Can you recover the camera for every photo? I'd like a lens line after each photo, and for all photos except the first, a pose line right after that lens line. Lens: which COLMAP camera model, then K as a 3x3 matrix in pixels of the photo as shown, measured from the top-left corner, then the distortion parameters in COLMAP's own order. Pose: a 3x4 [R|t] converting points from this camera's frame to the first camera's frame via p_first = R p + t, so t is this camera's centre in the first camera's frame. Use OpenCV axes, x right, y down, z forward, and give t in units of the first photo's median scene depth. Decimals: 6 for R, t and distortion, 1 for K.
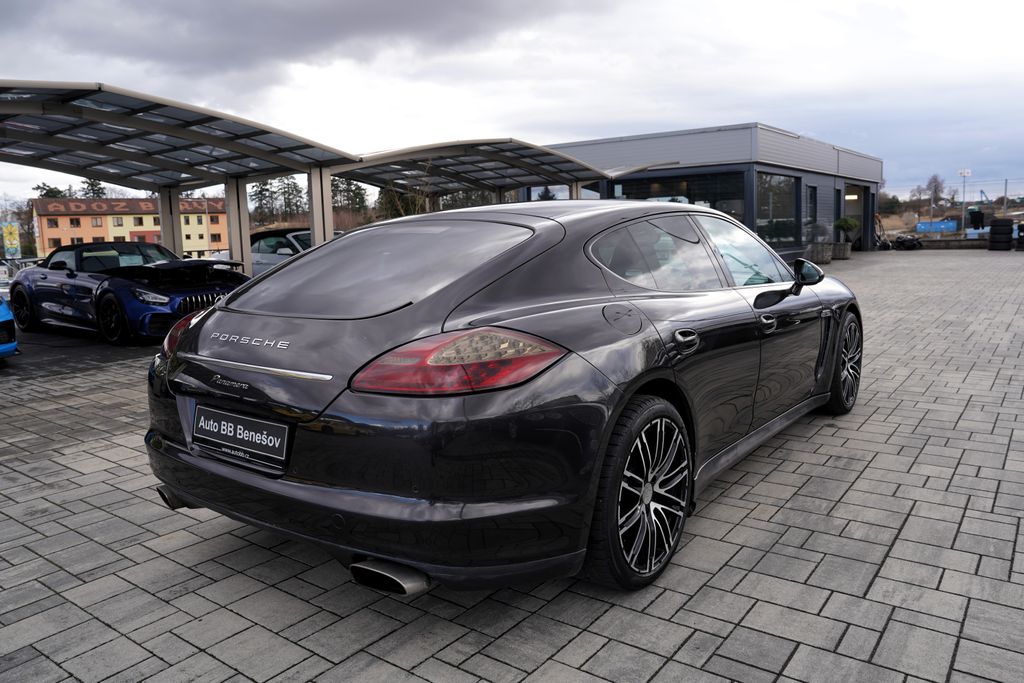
lens RADIAL K [[743.9, 0, 514.4], [0, 743.9, 330.5], [0, 0, 1]] dist [-0.043614, 0.014723]
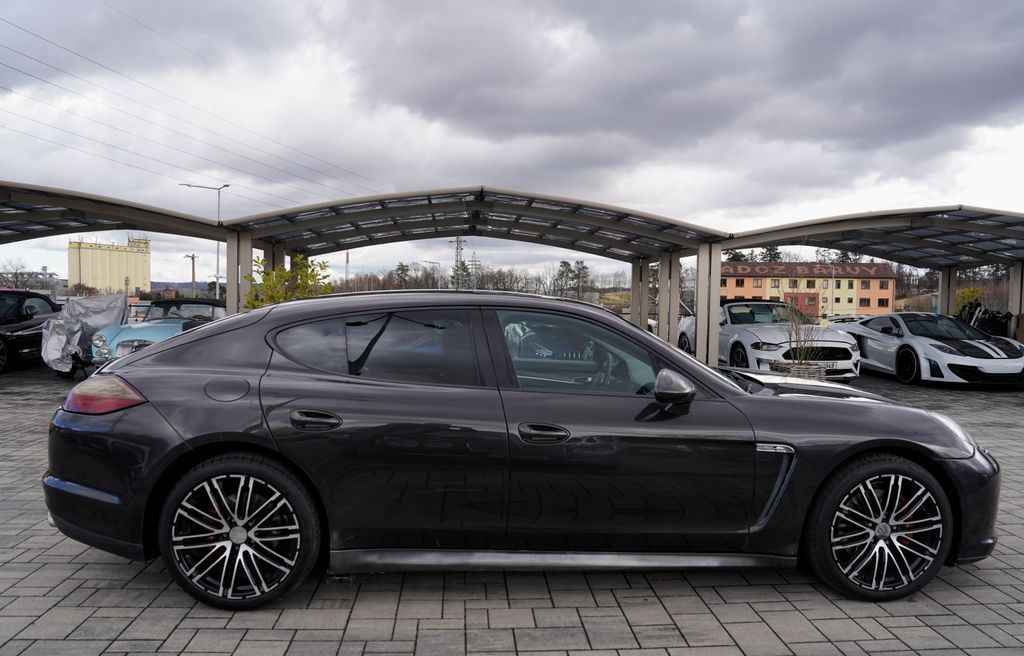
lens RADIAL K [[726.5, 0, 512.2], [0, 726.5, 323.8], [0, 0, 1]] dist [-0.077036, 0.048747]
pose [[0.653527, 0.069592, -0.753697, 1.299611], [-0.138875, 0.989885, -0.029018, -0.147382], [0.744054, 0.123634, 0.656581, 0.508472]]
